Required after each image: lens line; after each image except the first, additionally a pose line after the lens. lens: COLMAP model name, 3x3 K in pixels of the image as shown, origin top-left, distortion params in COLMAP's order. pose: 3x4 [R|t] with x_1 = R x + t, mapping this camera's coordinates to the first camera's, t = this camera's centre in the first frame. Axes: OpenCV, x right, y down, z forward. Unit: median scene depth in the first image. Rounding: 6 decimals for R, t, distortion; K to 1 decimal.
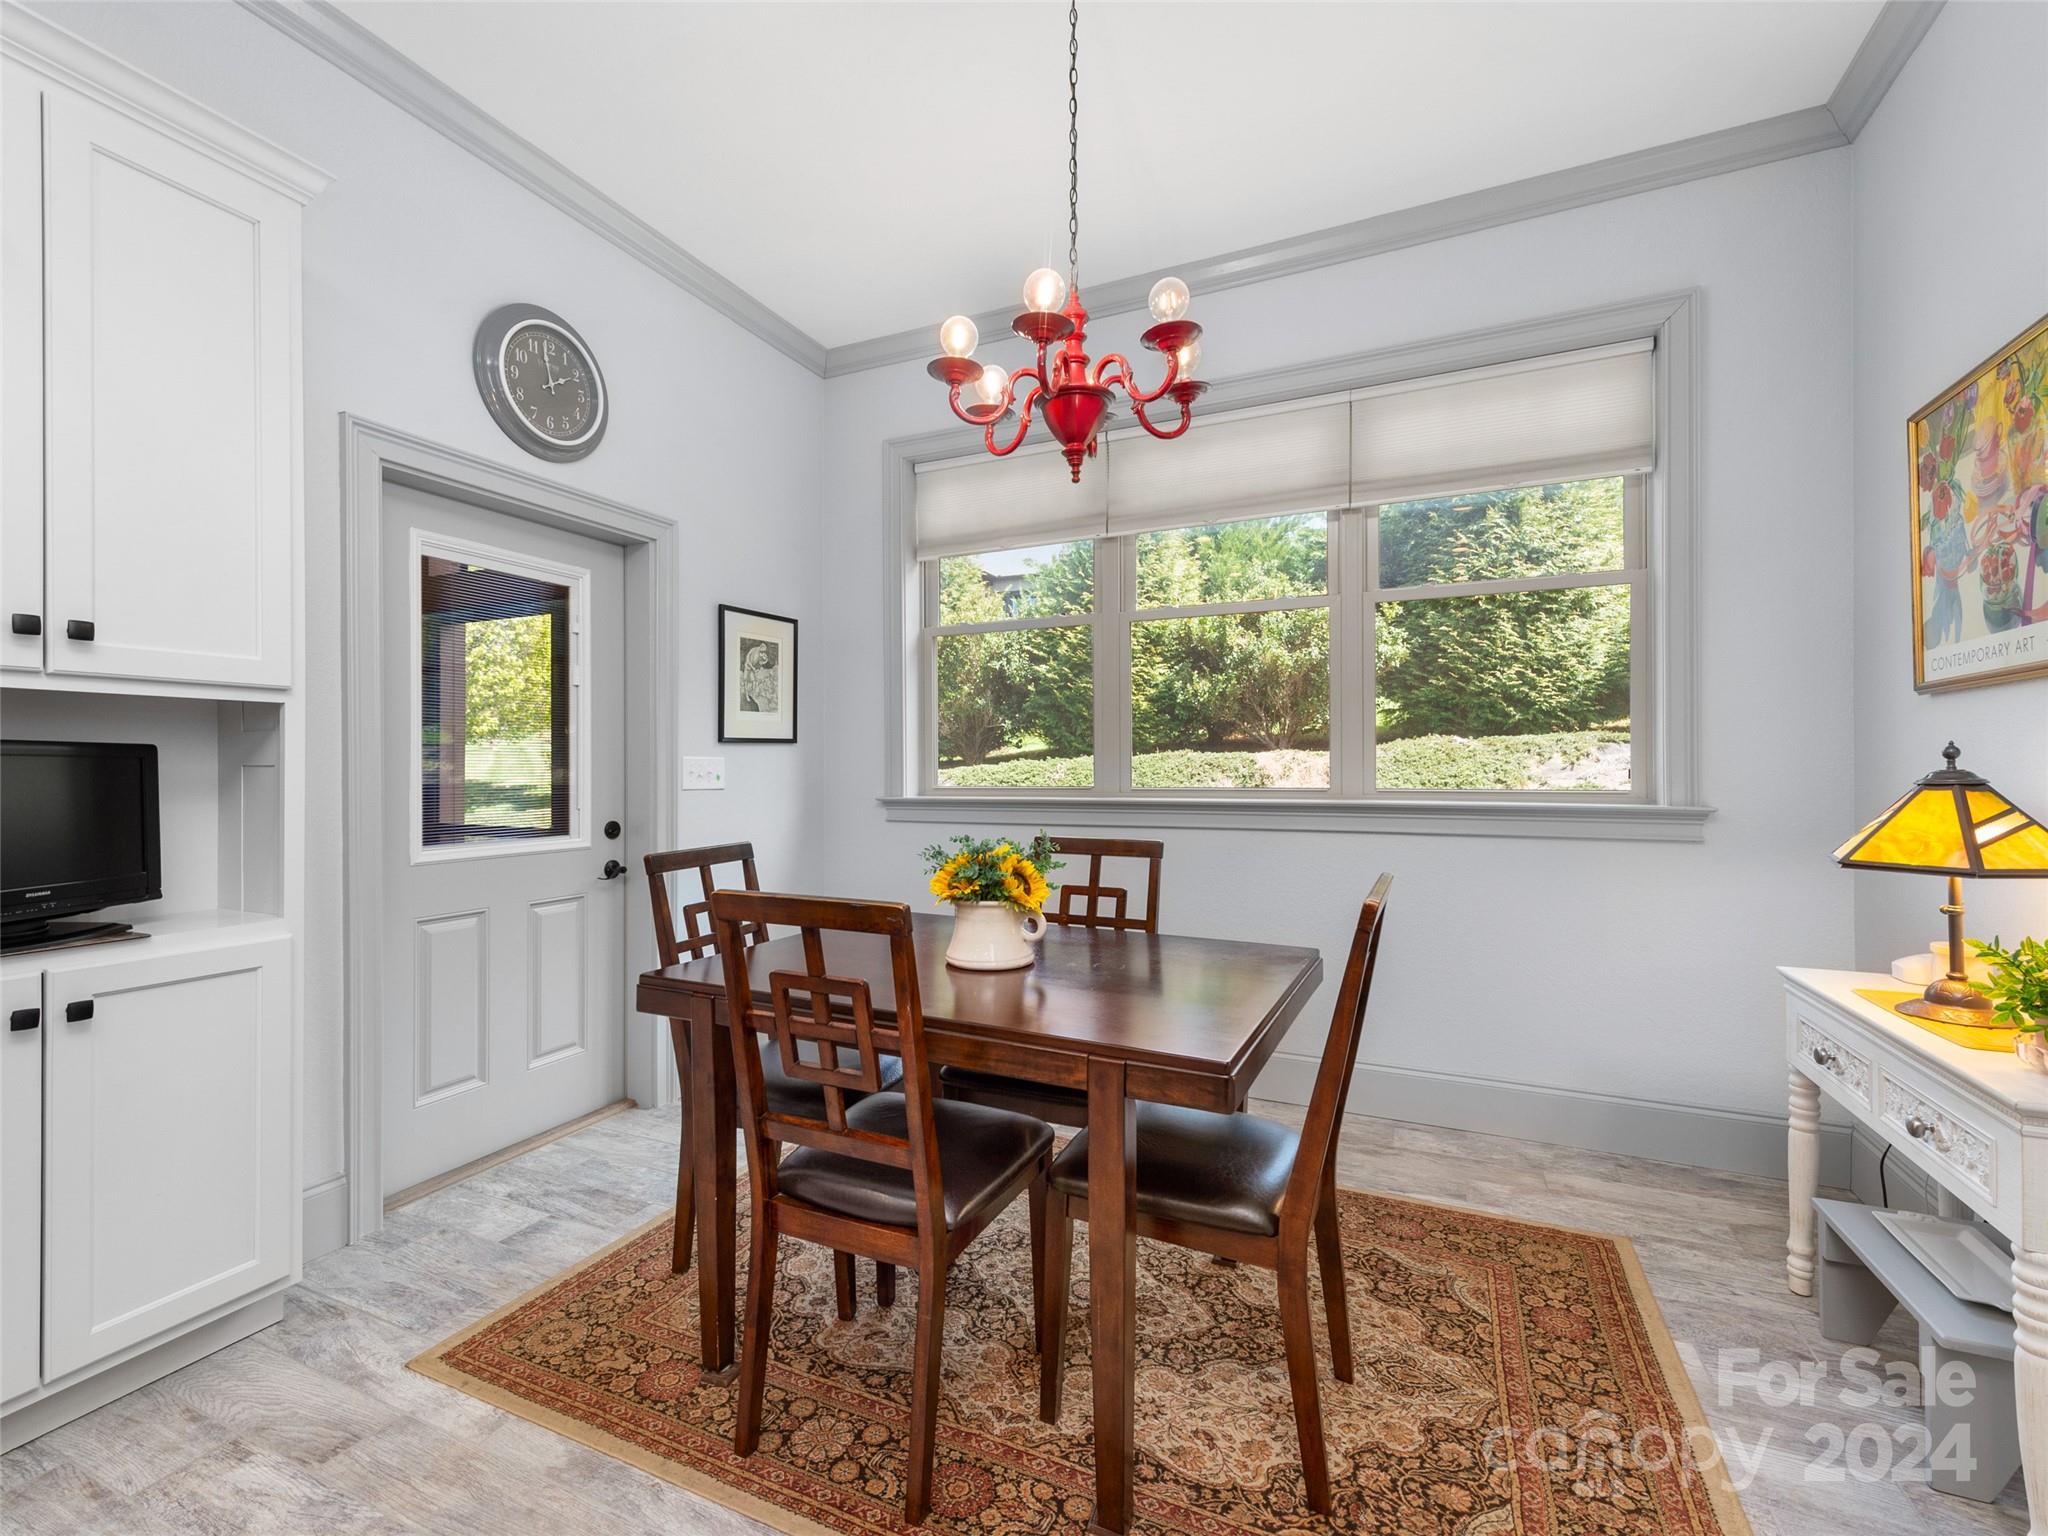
lens RADIAL K [[907.4, 0, 1020.0], [0, 907.4, 771.3], [0, 0, 1]] dist [0.004649, -0.002861]
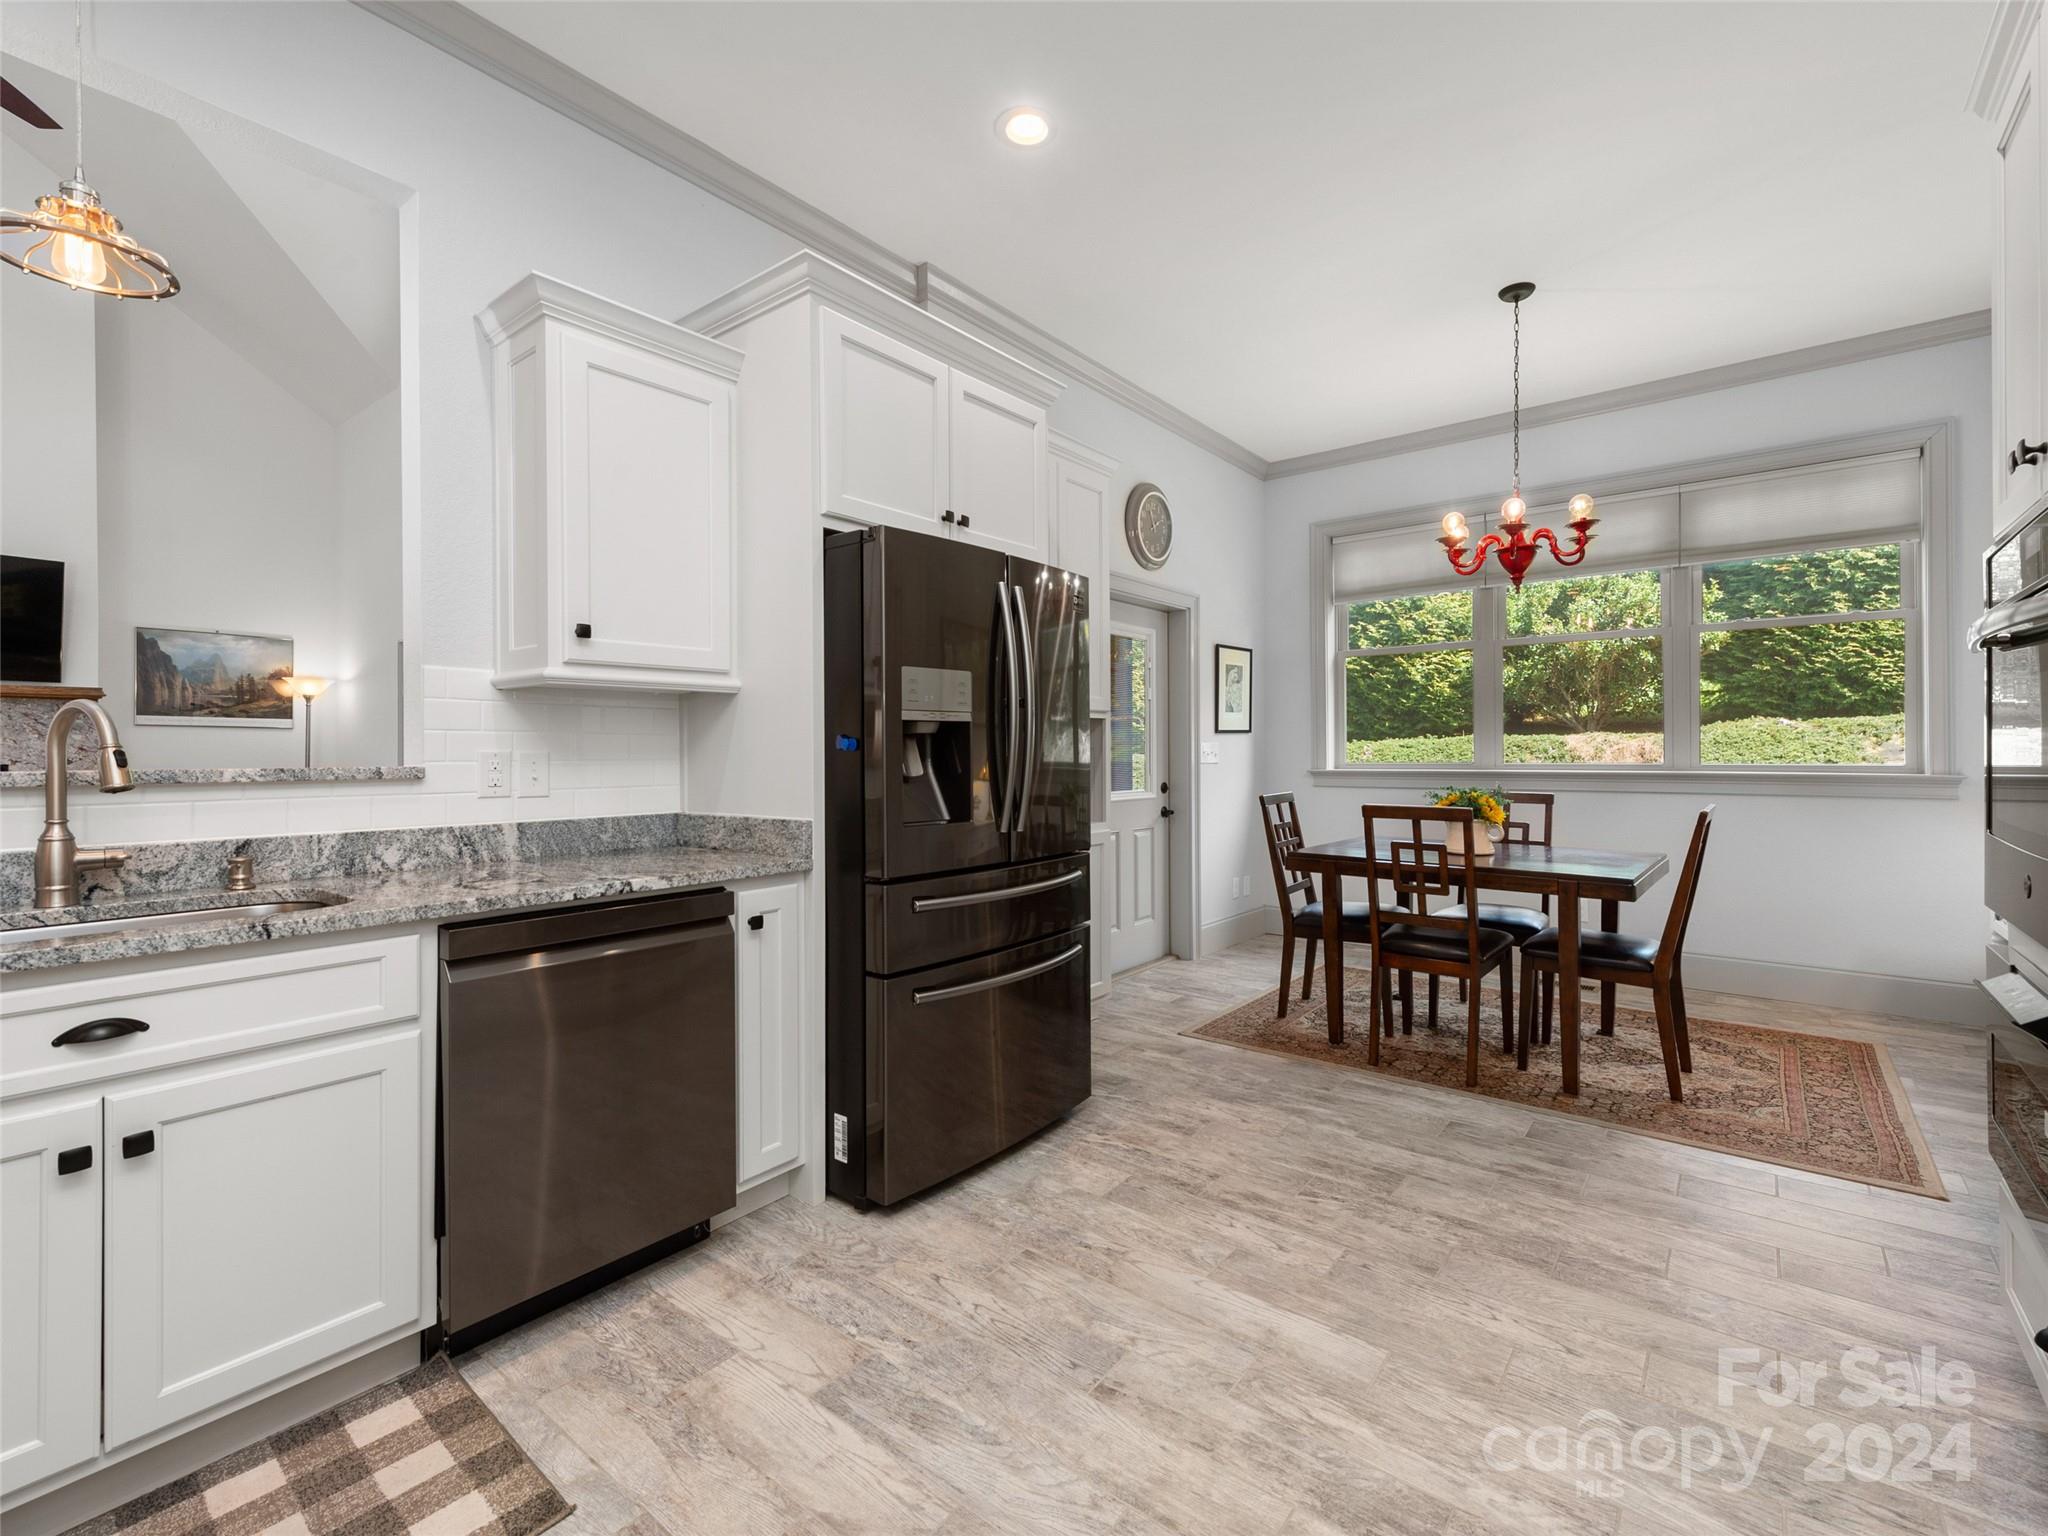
lens RADIAL K [[907.4, 0, 1055.2], [0, 907.4, 750.1], [0, 0, 1]] dist [0.004649, -0.002861]
pose [[0.972328, -0.001719, -0.233613, -0.211278], [0.000895, 0.999993, -0.003634, 0.002189], [0.233618, 0.003324, 0.972323, -0.507954]]
